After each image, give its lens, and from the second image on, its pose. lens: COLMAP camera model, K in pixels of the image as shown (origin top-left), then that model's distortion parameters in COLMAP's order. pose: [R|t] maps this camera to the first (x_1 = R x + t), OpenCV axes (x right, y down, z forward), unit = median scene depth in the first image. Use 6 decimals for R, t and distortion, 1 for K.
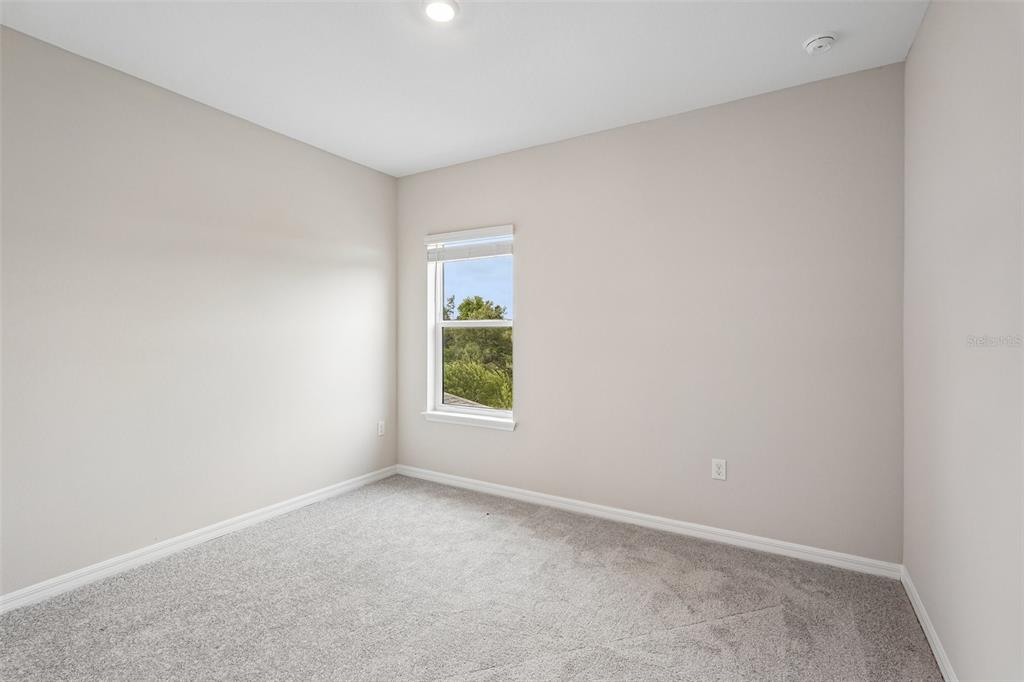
lens RADIAL K [[452.7, 0, 506.1], [0, 452.7, 335.6], [0, 0, 1]] dist [-0.007435, 0.003931]
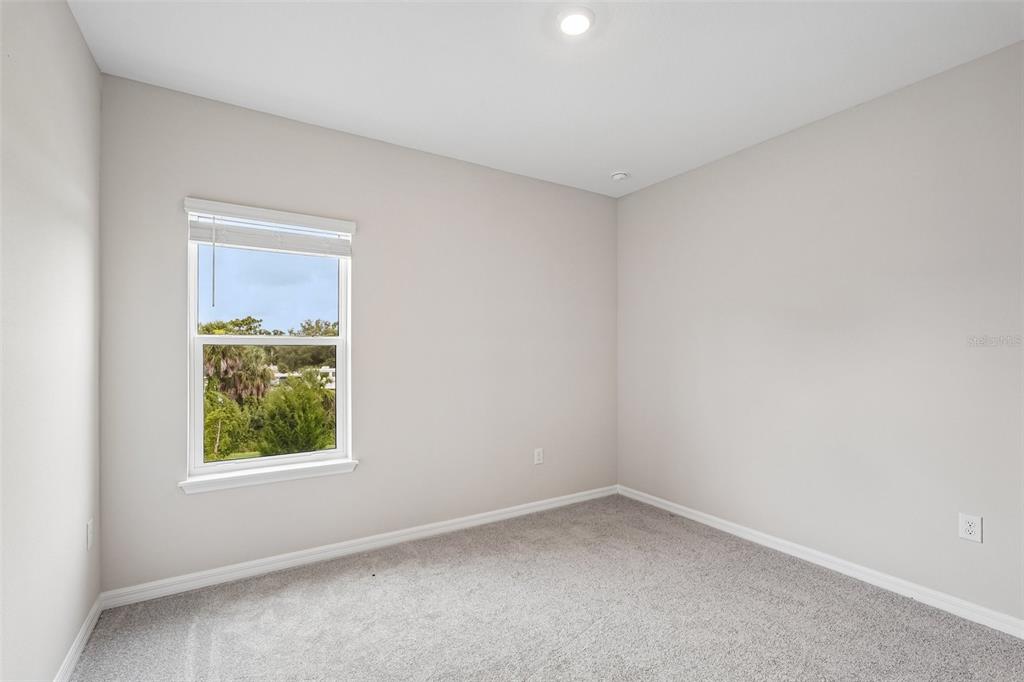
lens RADIAL K [[452.7, 0, 510.9], [0, 452.7, 348.5], [0, 0, 1]] dist [-0.007435, 0.003931]
pose [[0.459245, 0.009586, 0.888258, -0.603785], [0.000074, 0.999941, -0.010829, -0.005907], [-0.888310, 0.005039, 0.459217, 0.370898]]
